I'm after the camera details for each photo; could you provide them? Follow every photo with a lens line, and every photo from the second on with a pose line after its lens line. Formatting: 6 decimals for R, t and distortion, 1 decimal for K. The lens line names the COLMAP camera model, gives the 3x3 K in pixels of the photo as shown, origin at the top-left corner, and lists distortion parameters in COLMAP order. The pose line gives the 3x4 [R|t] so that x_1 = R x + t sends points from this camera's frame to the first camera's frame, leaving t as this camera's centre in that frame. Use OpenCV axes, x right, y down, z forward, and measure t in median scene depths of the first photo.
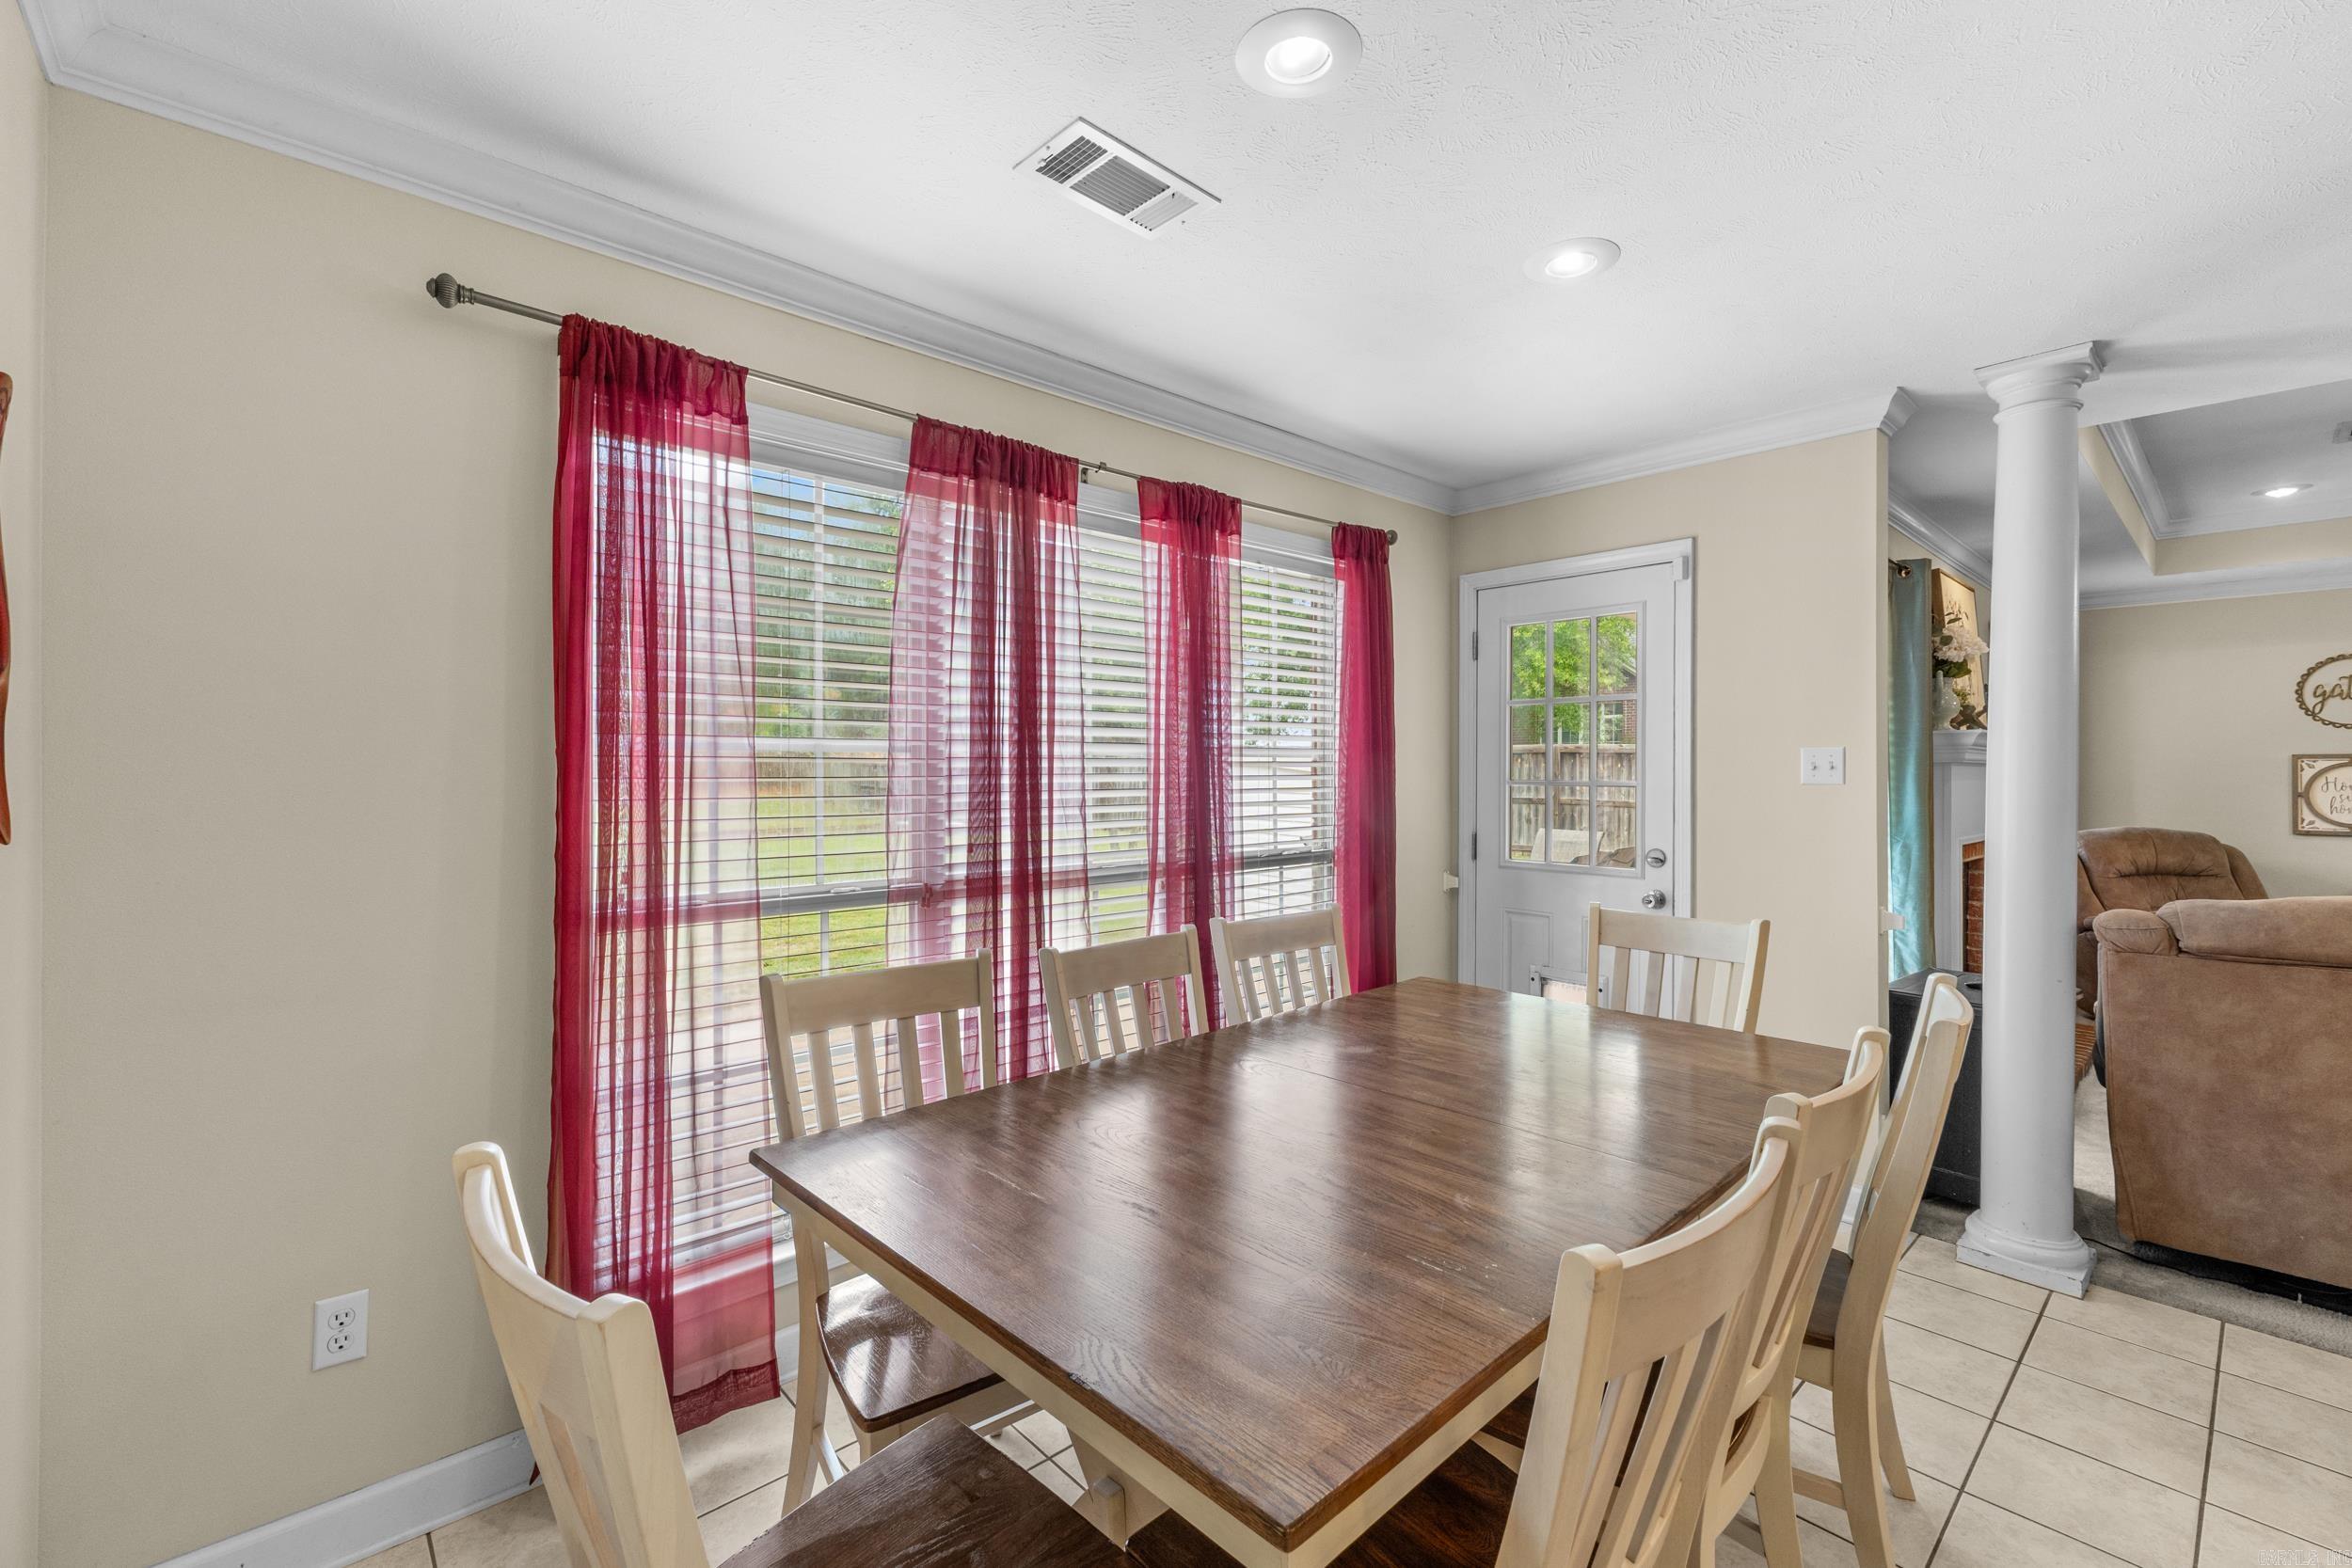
lens RADIAL K [[1003.4, 0, 1197.1], [0, 1003.4, 778.5], [0, 0, 1]] dist [0.003152, 0.000556]
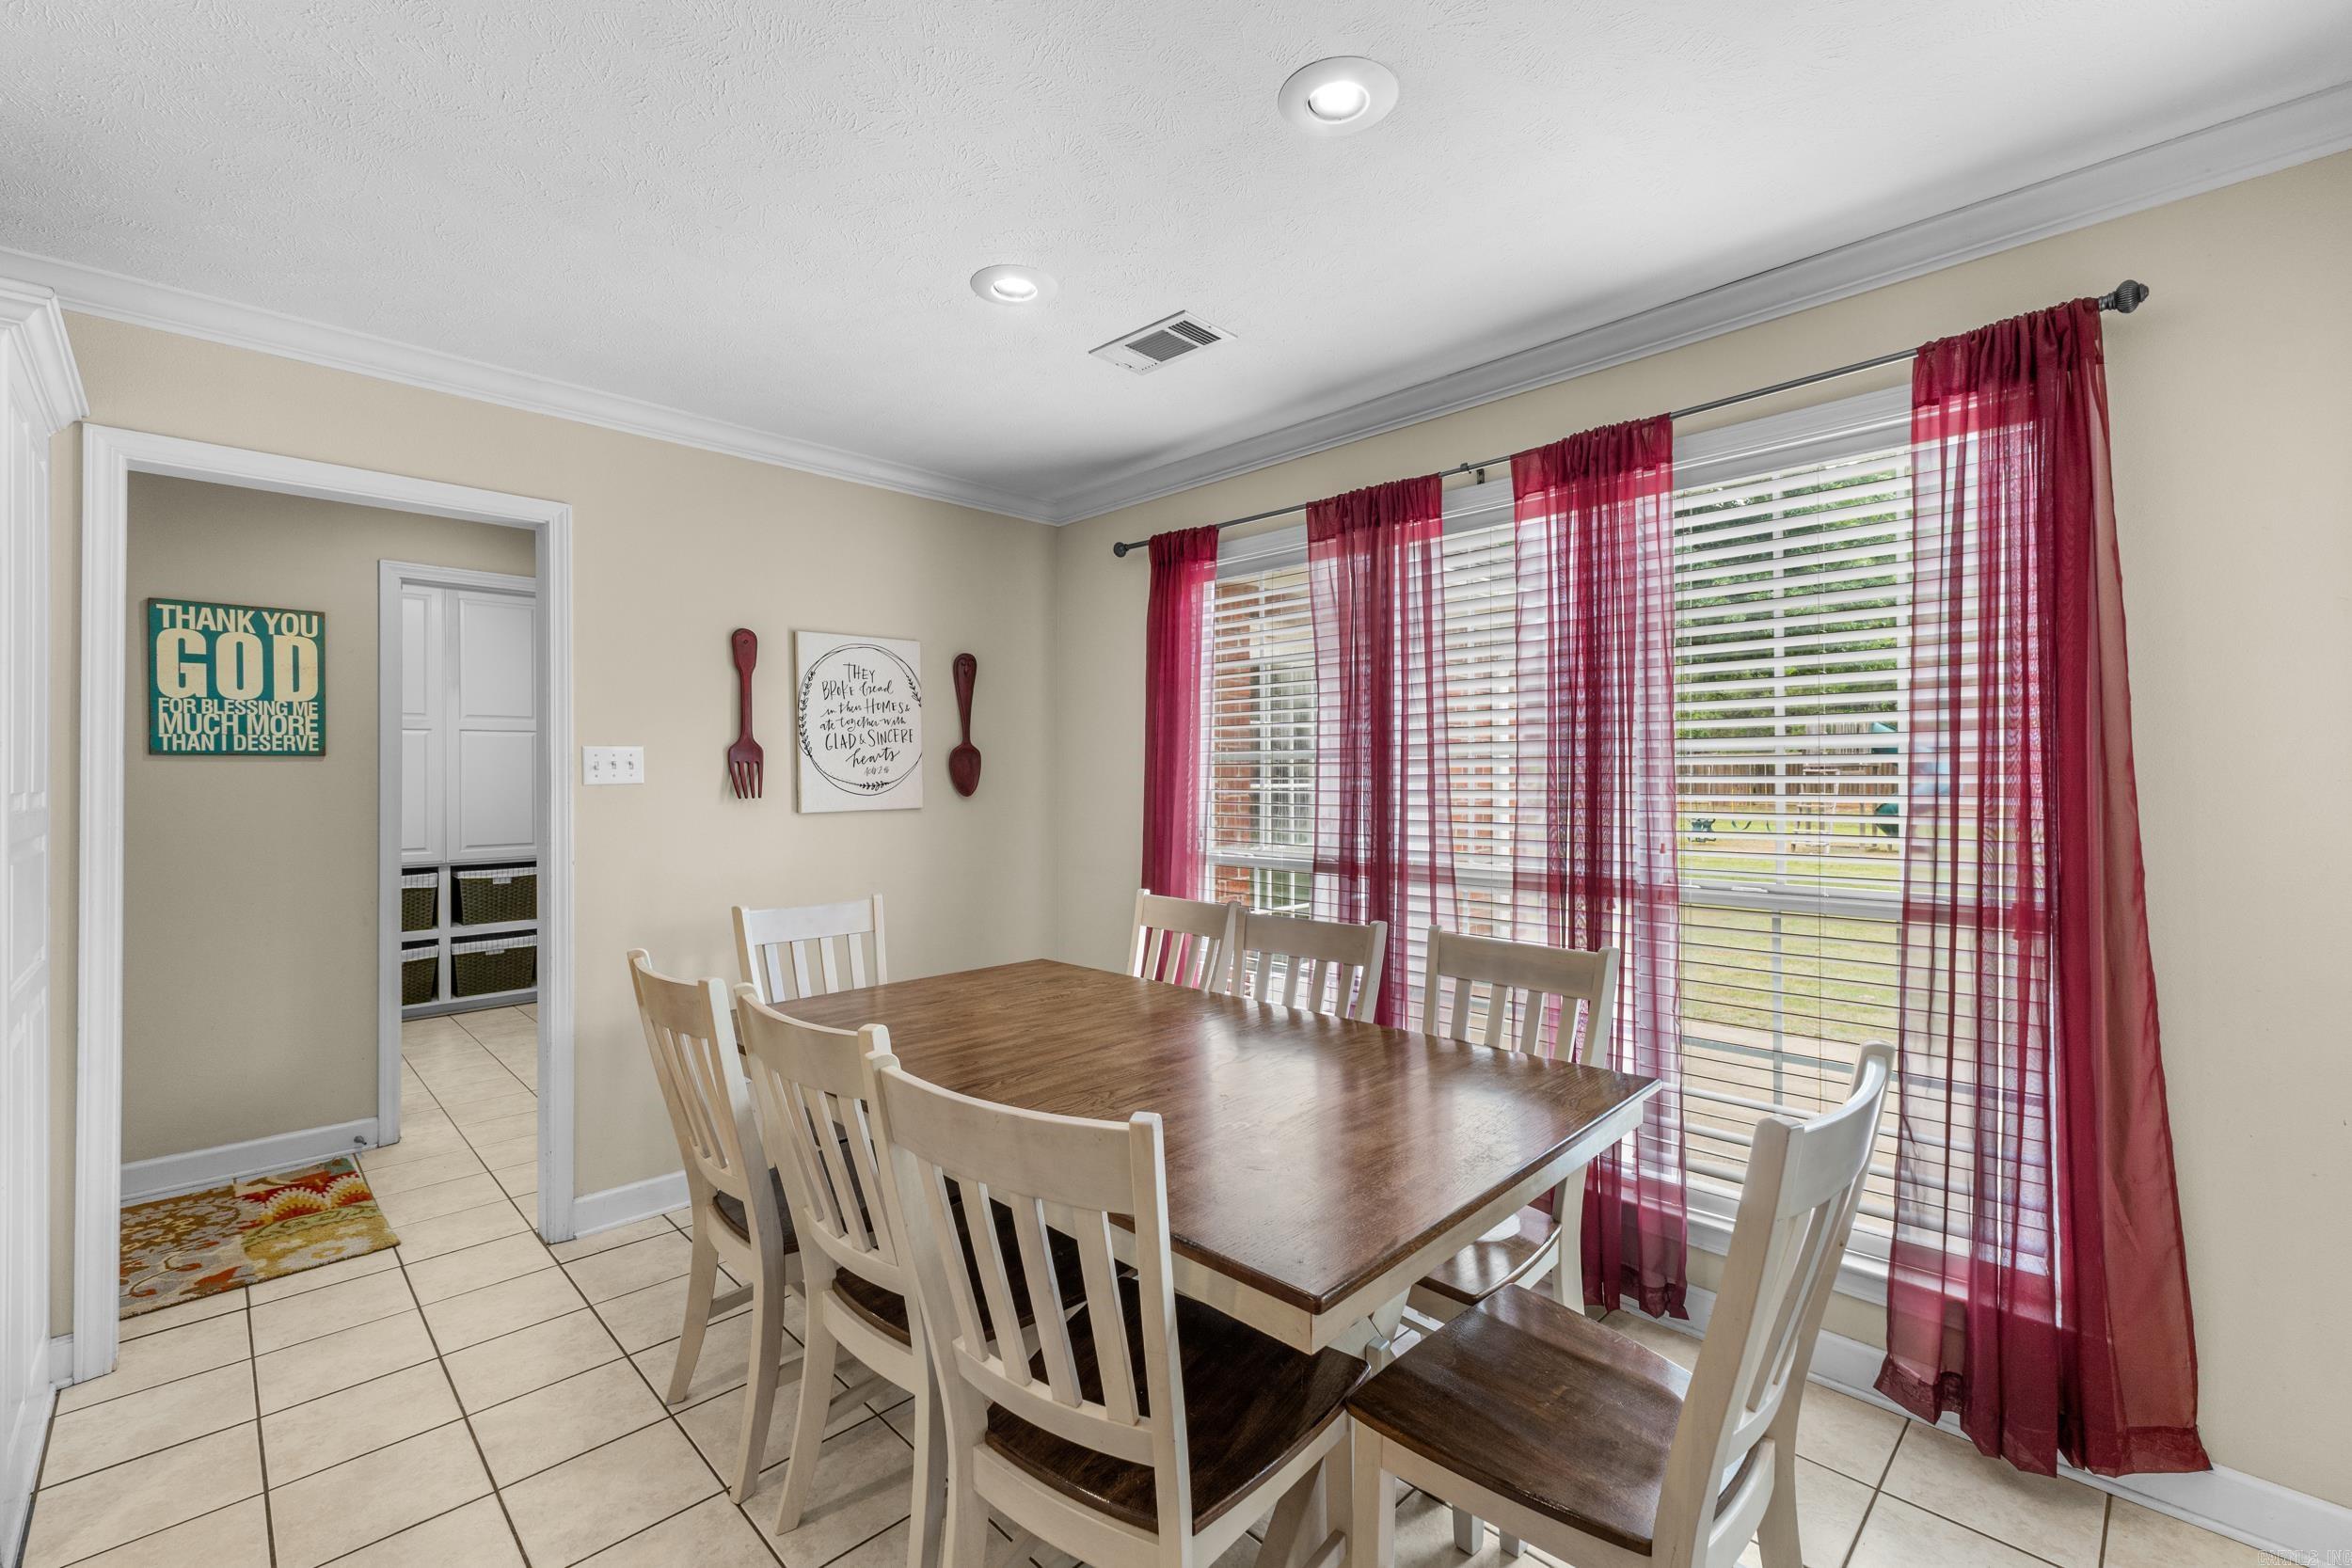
lens RADIAL K [[1003.4, 0, 1186.8], [0, 1003.4, 768.9], [0, 0, 1]] dist [0.003152, 0.000556]
pose [[0.036530, -0.003798, -0.999325, 0.681631], [0.001316, 0.999992, -0.003753, -0.005328], [0.999332, -0.001178, 0.036534, 0.522729]]
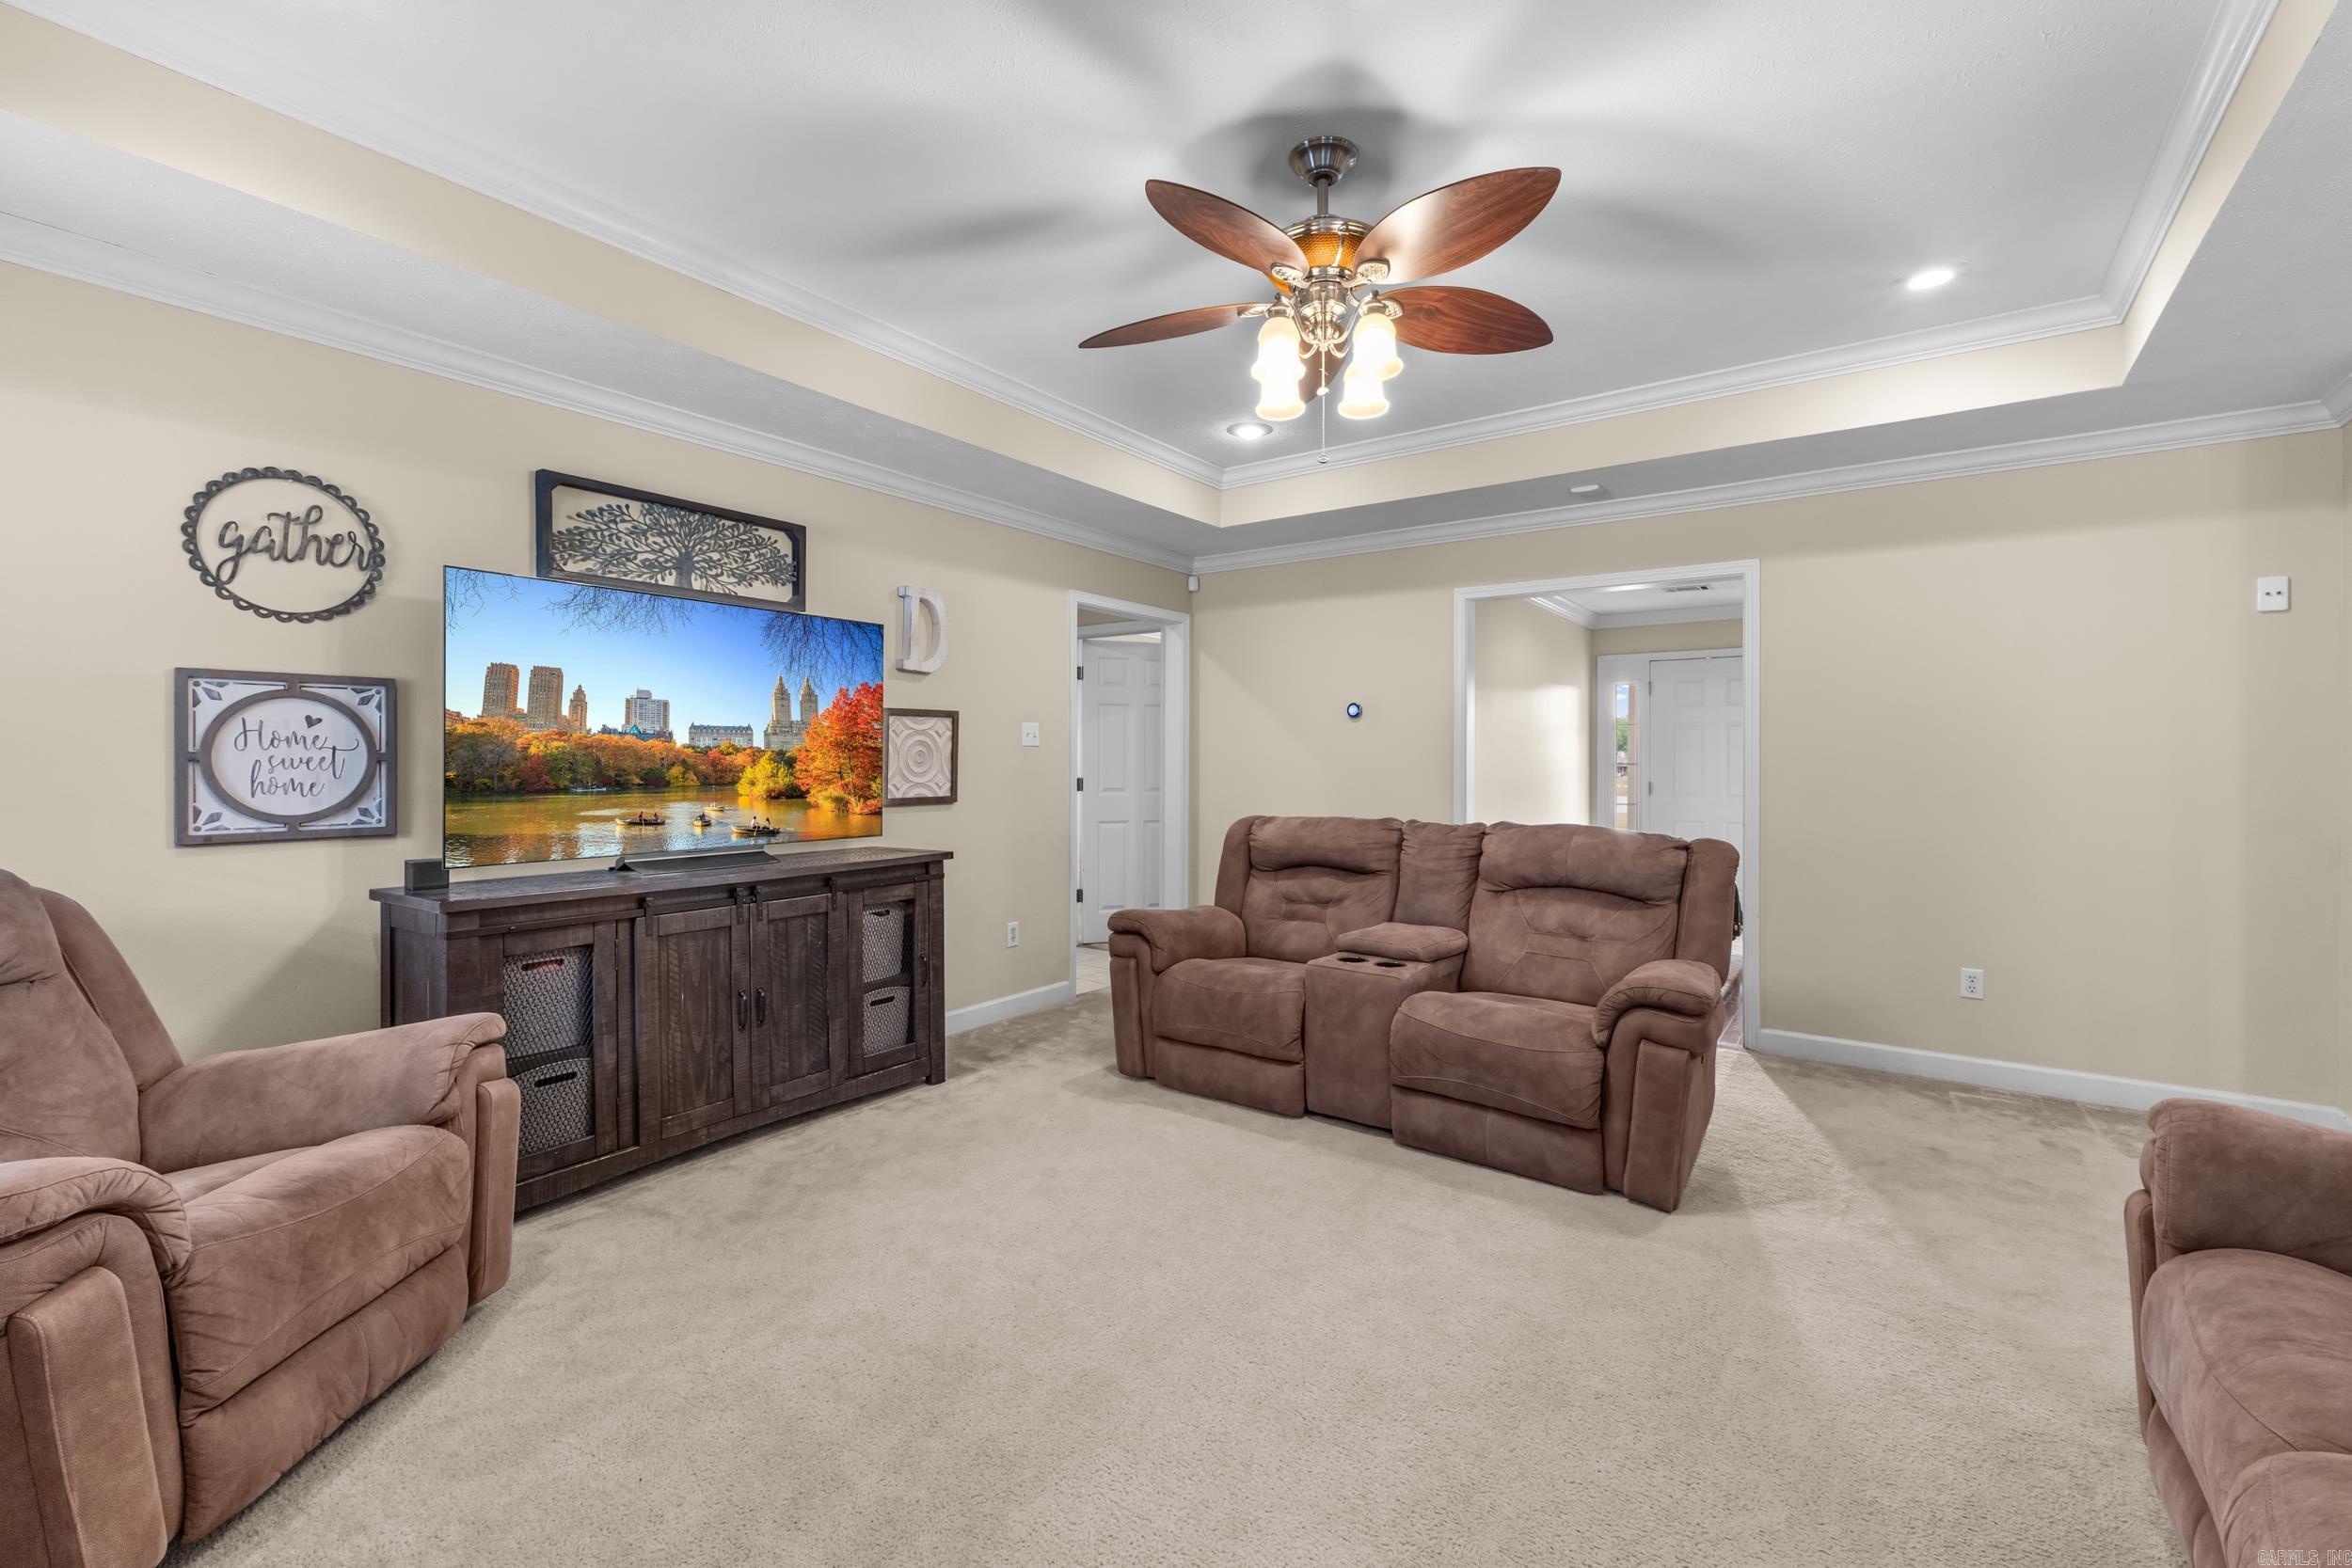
lens RADIAL K [[1003.4, 0, 1178.9], [0, 1003.4, 759.5], [0, 0, 1]] dist [0.003152, 0.000556]
pose [[-0.197885, -0.002070, 0.980223, 0.876330], [-0.004938, 0.999987, 0.001115, 0.022658], [-0.980213, -0.004619, -0.197893, 1.019229]]
